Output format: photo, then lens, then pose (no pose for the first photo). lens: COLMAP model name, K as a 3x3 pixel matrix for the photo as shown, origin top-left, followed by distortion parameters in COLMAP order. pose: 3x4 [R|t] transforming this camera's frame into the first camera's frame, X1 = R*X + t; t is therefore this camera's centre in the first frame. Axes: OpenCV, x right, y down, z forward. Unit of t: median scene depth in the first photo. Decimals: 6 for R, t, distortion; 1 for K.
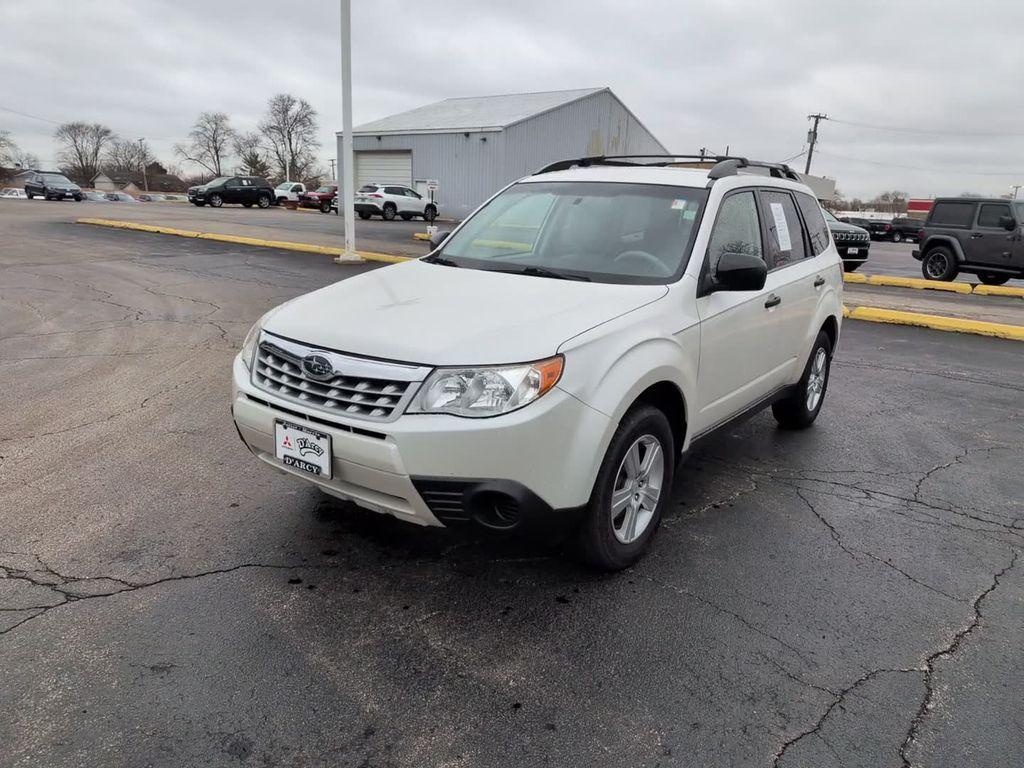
lens RADIAL K [[734.7, 0, 539.4], [0, 734.7, 387.5], [0, 0, 1]] dist [0.033294, -0.049588]
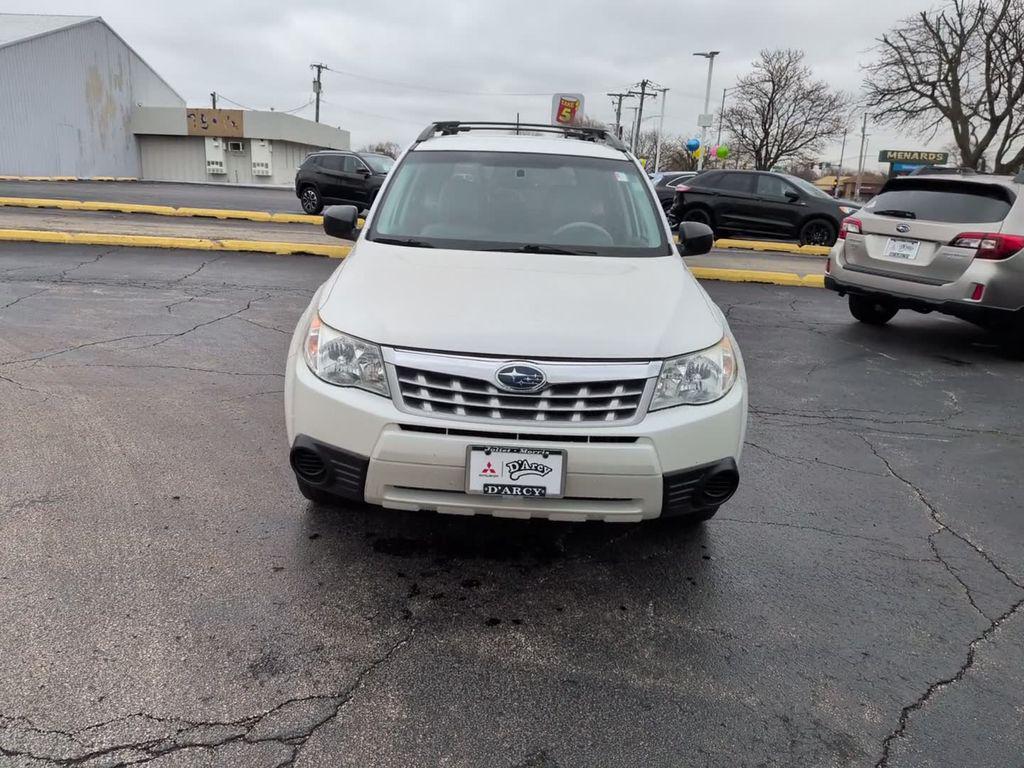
lens RADIAL K [[734.7, 0, 485.2], [0, 734.7, 380.3], [0, 0, 1]] dist [0.033294, -0.049588]
pose [[0.834874, -0.156649, 0.527681, -0.752412], [0.126387, 0.987592, 0.093216, -0.106230], [-0.535735, -0.011131, 0.844313, 0.260487]]
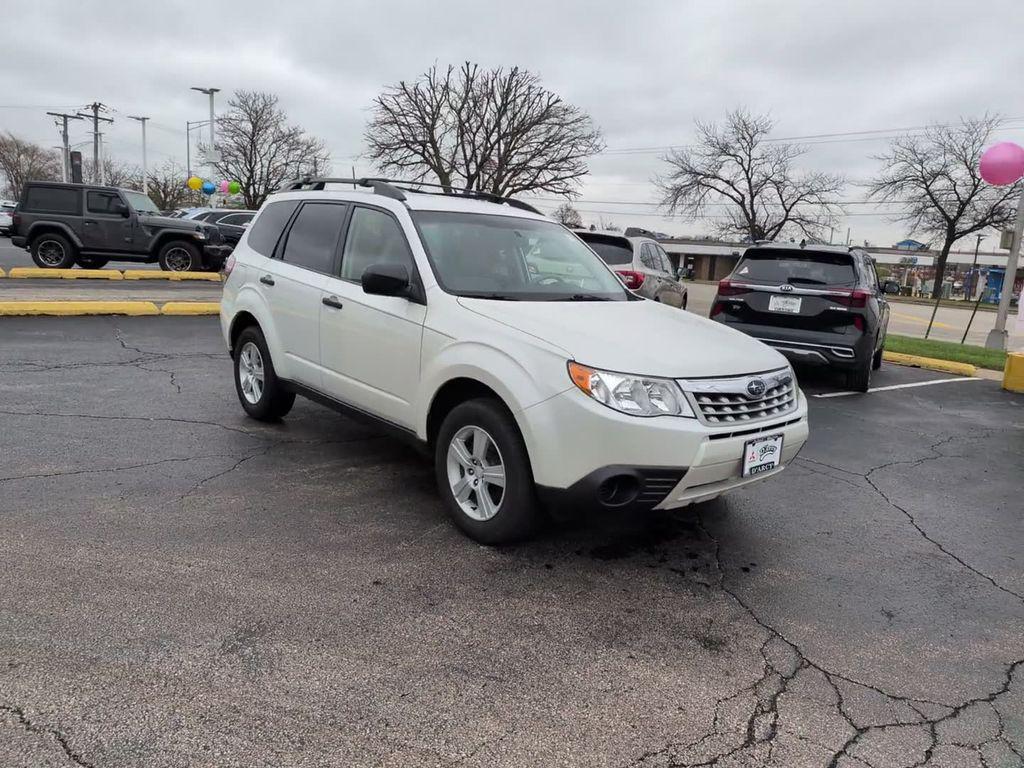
lens RADIAL K [[734.7, 0, 529.8], [0, 734.7, 389.4], [0, 0, 1]] dist [0.033294, -0.049588]
pose [[0.230619, -0.220151, 0.947812, -1.480974], [0.180580, 0.966832, 0.180631, -0.303033], [-0.956141, 0.129499, 0.262725, 0.973873]]
